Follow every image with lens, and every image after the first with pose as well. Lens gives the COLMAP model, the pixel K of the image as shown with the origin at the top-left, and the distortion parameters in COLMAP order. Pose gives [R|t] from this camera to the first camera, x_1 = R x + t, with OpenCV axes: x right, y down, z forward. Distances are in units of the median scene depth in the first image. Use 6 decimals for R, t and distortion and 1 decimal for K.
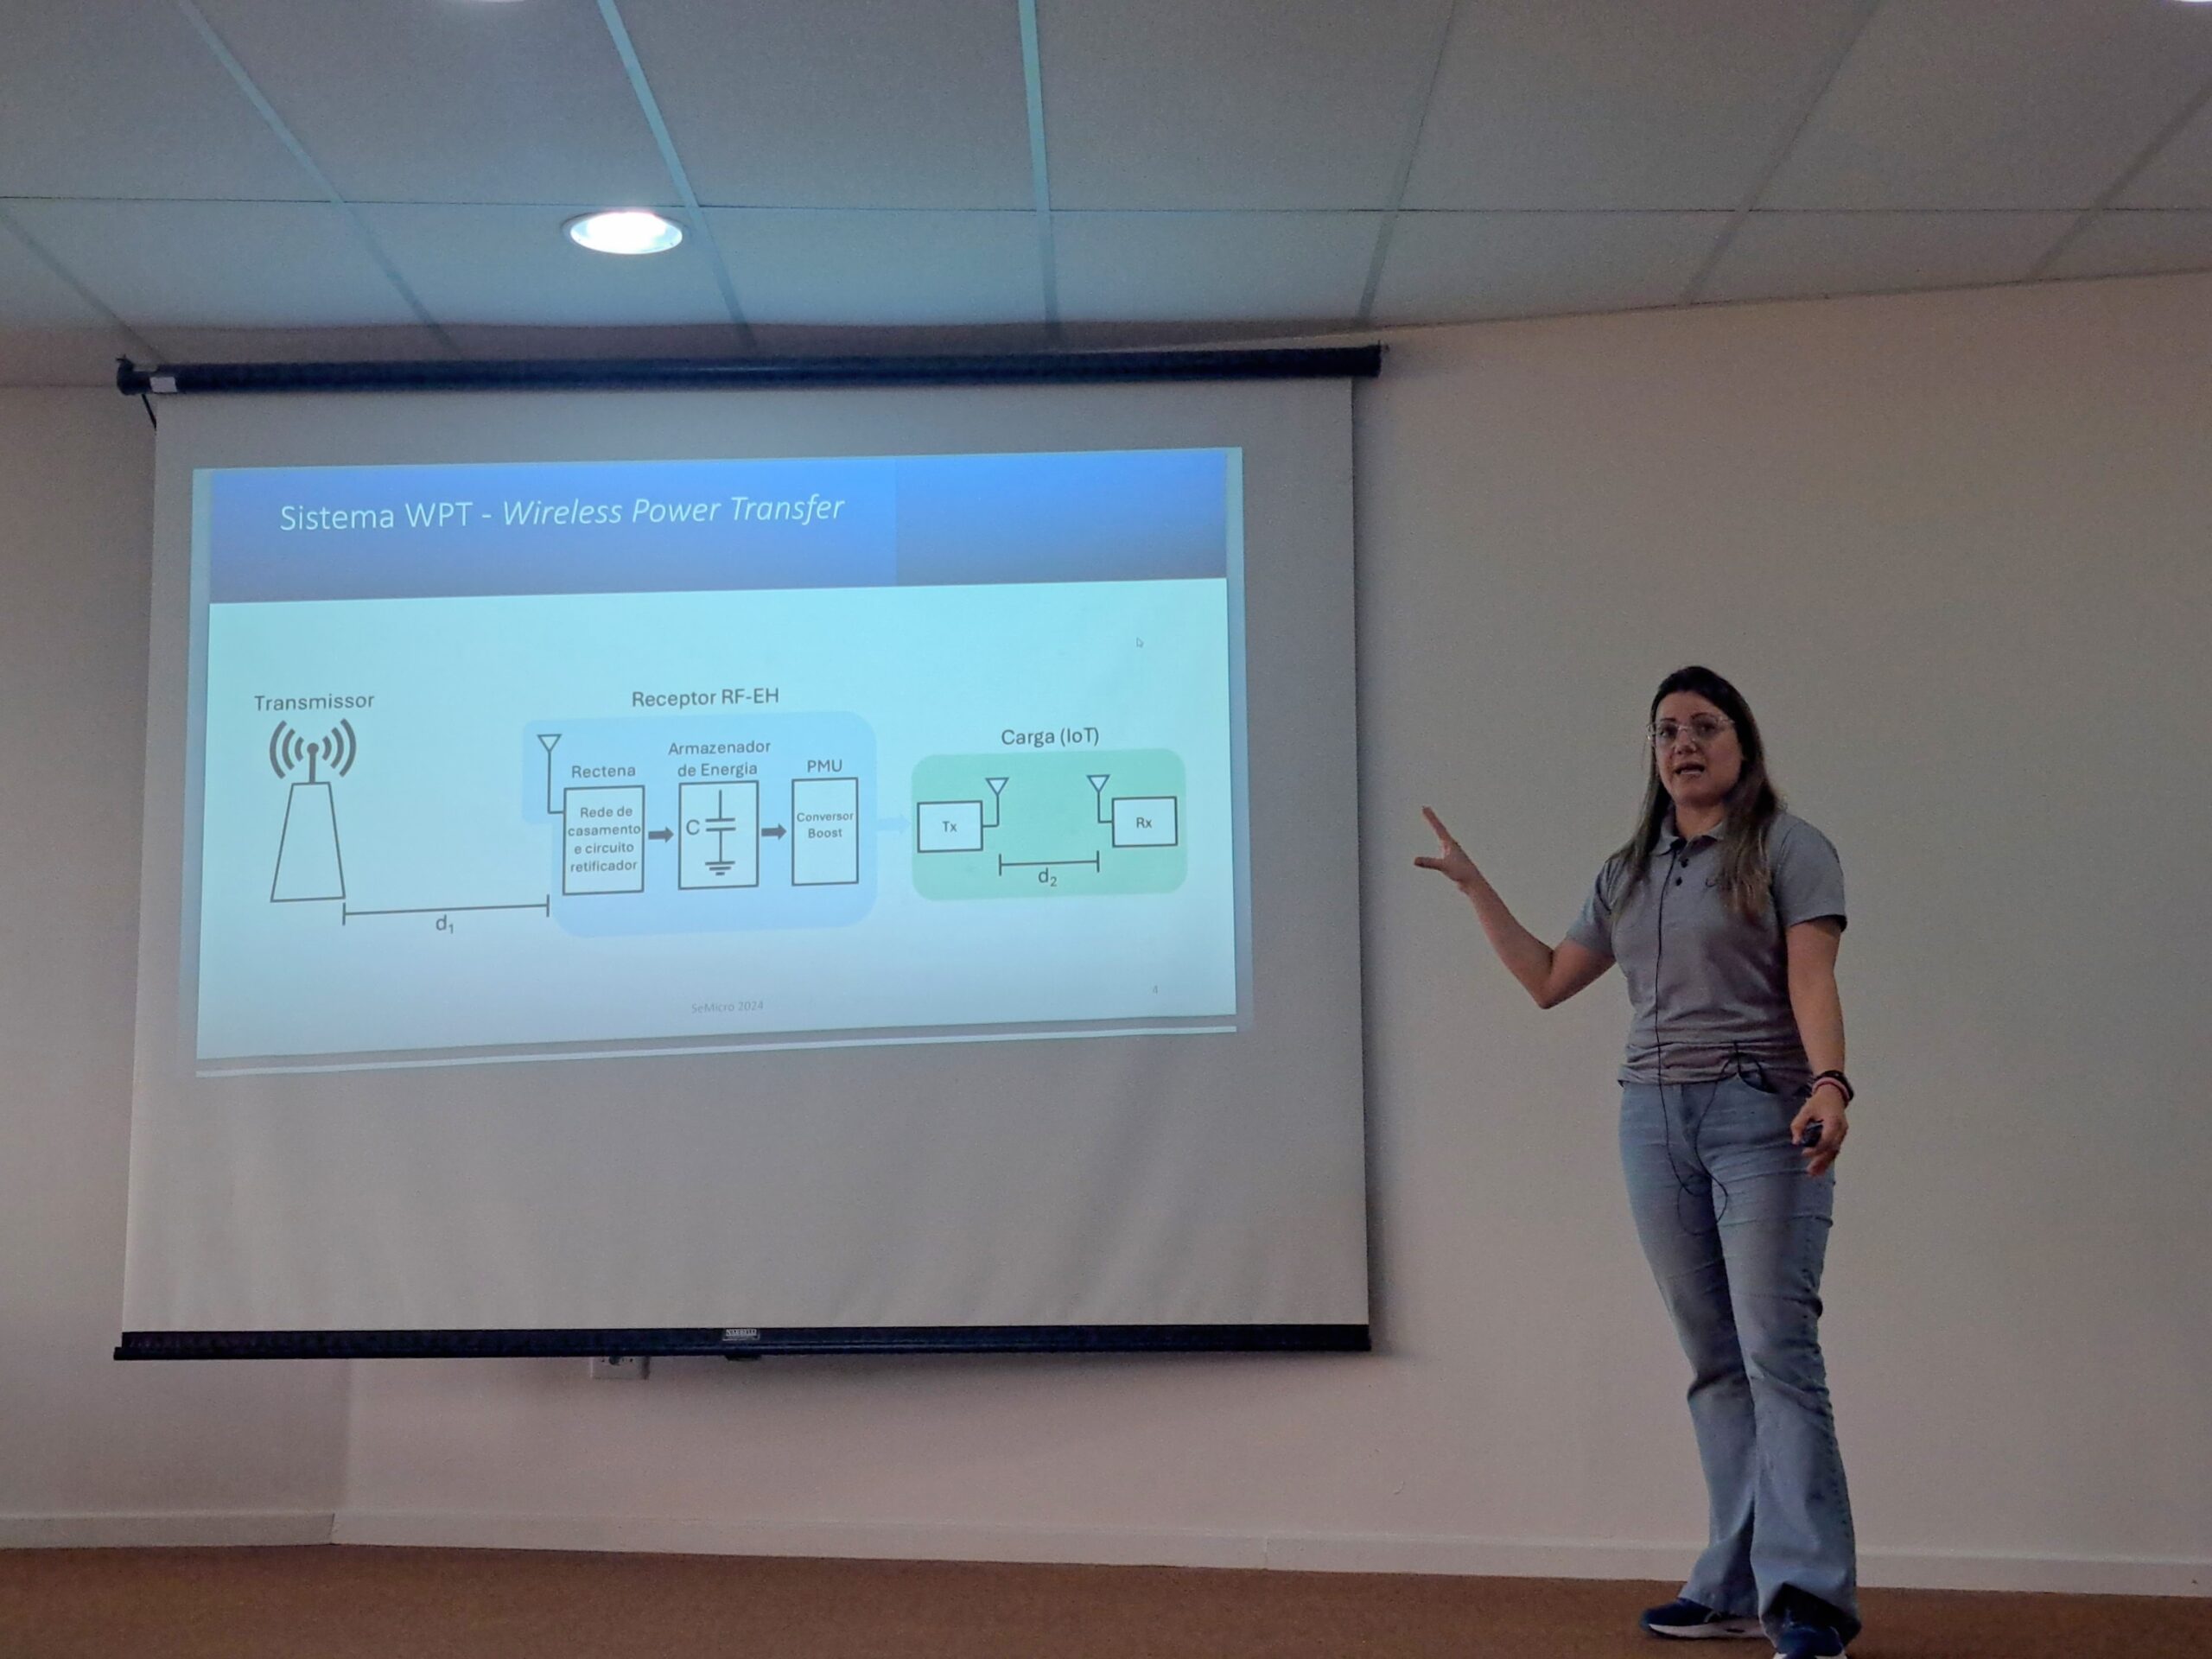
lens RADIAL K [[2876.6, 0, 1106.0], [0, 2876.6, 829.5], [0, 0, 1]] dist [0.197998, -0.696480]
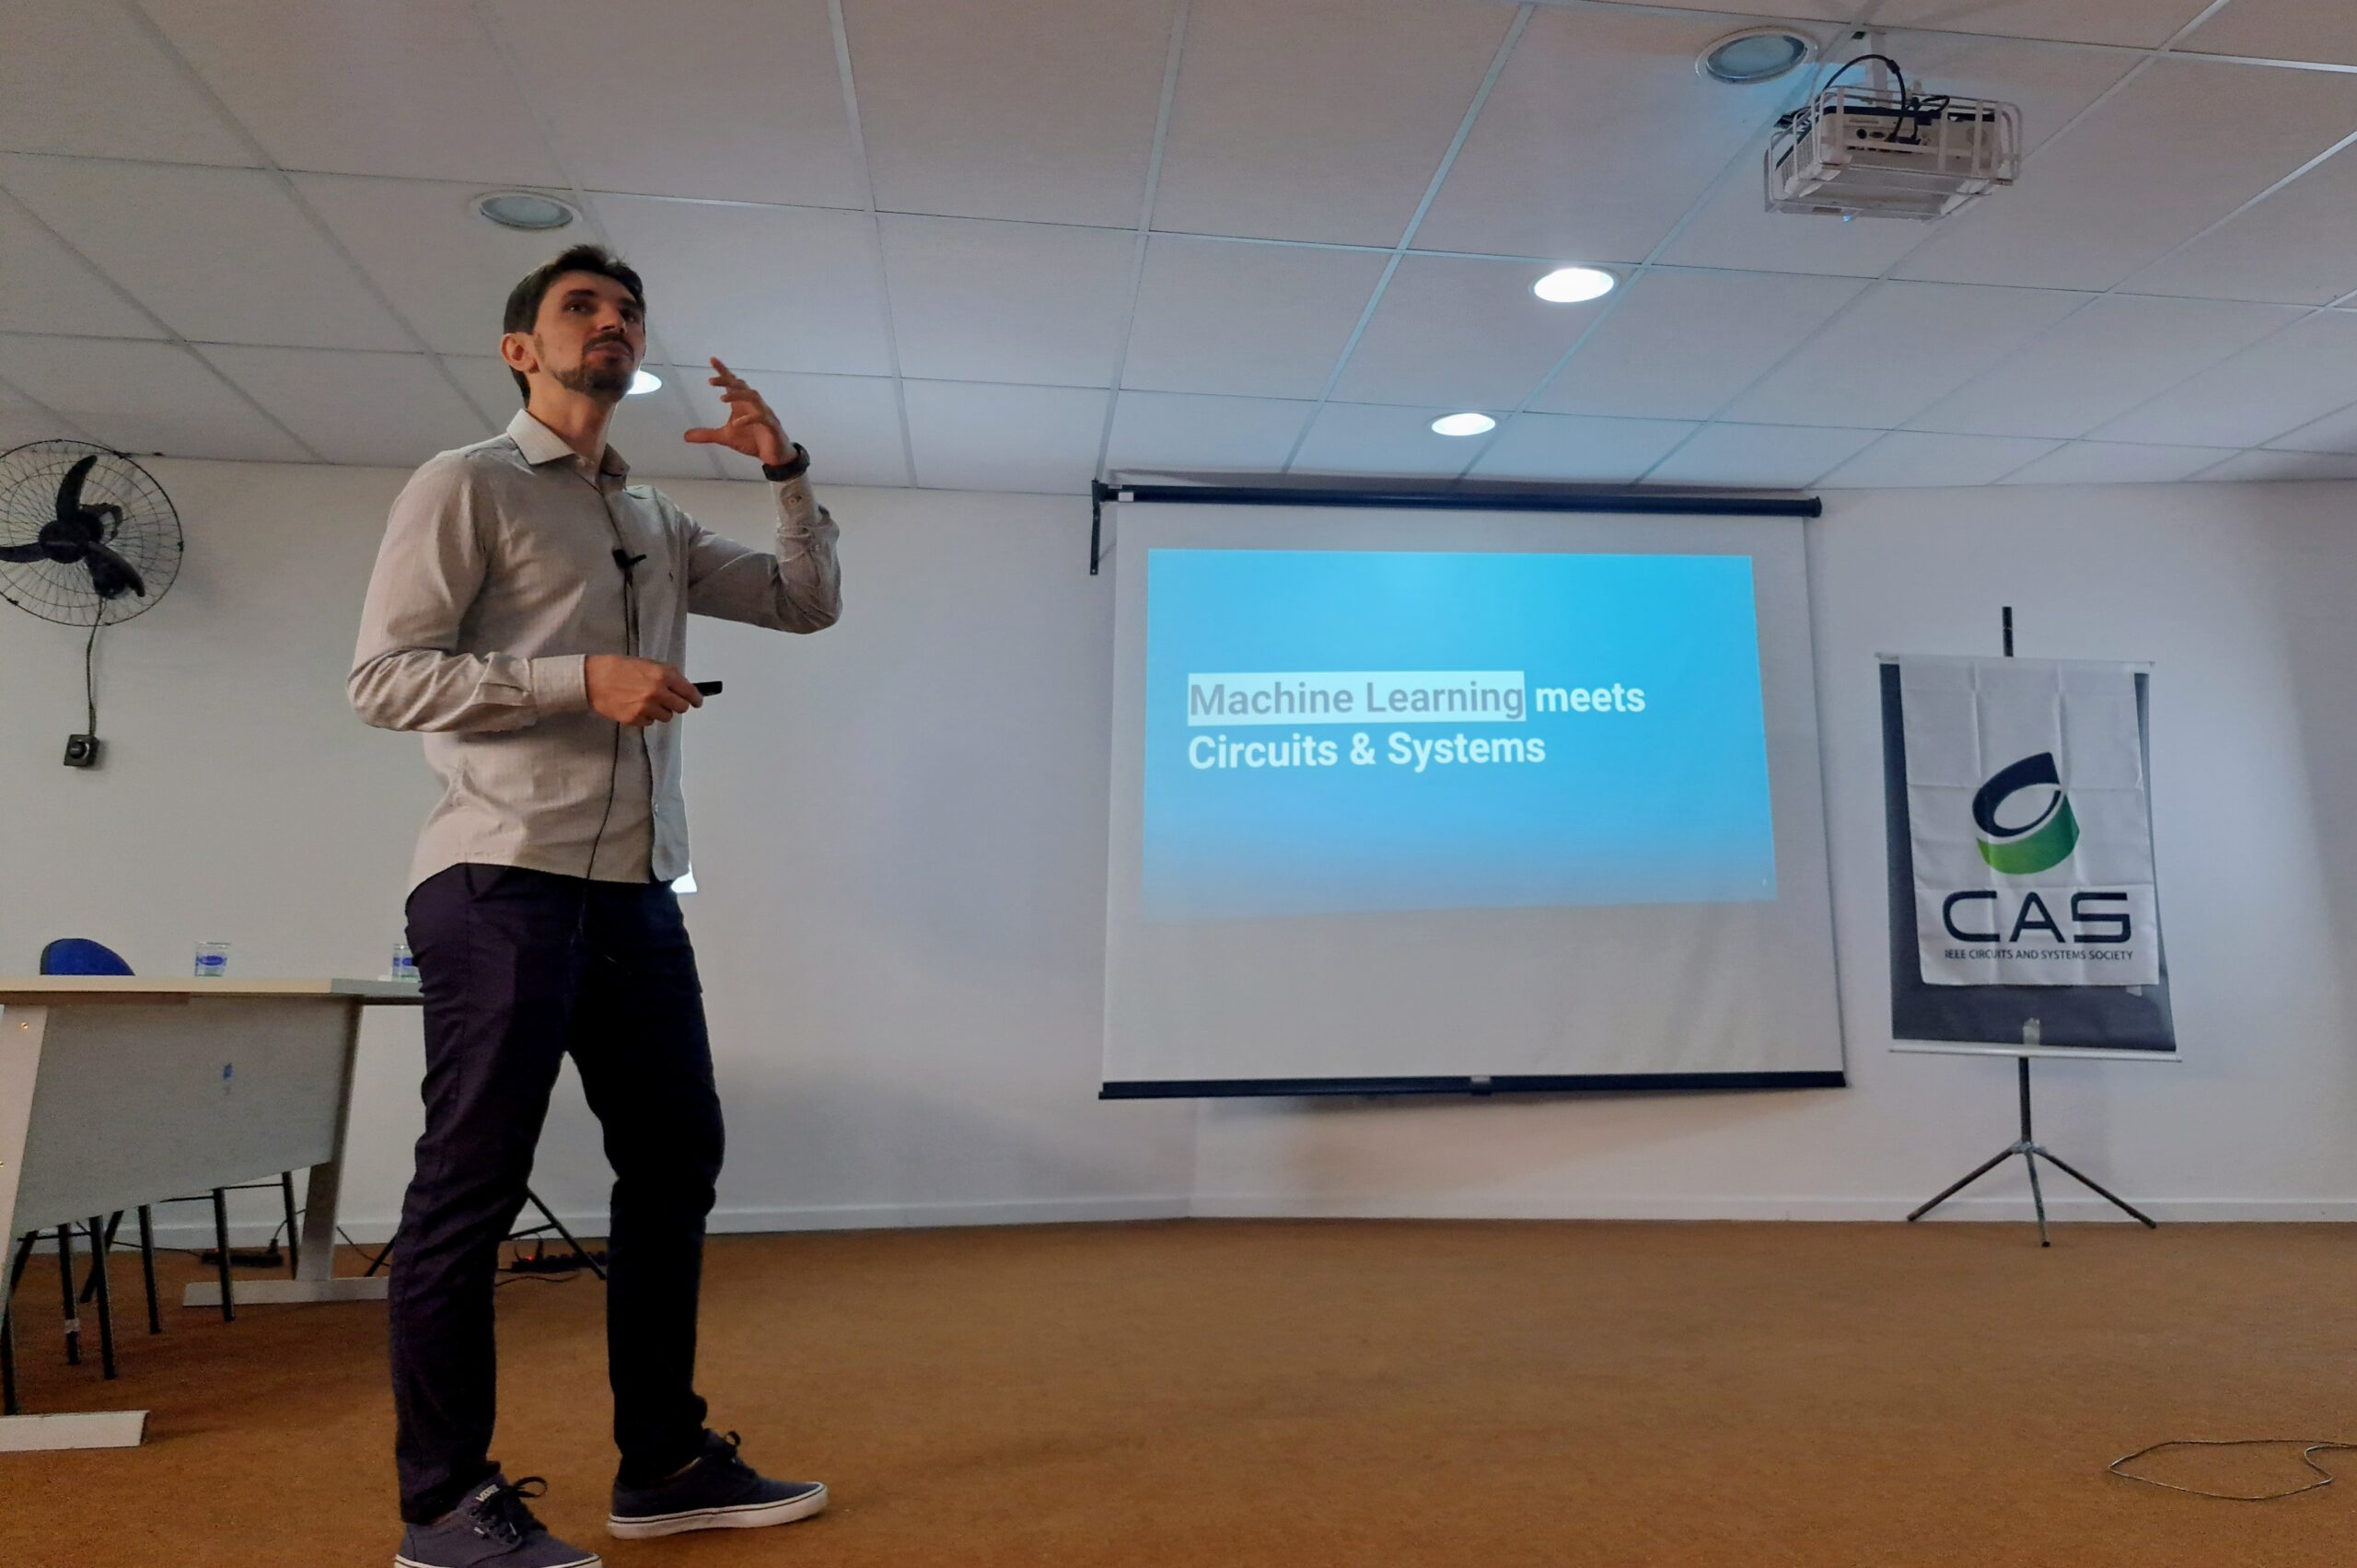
lens RADIAL K [[1779.6, 0, 1238.6], [0, 1779.6, 611.8], [0, 0, 1]] dist [0.023584, -0.007275]
pose [[0.988008, 0.027552, 0.151924, -0.421980], [-0.014089, 0.995933, -0.088992, 0.000993], [-0.153758, 0.085785, 0.984378, 0.001673]]
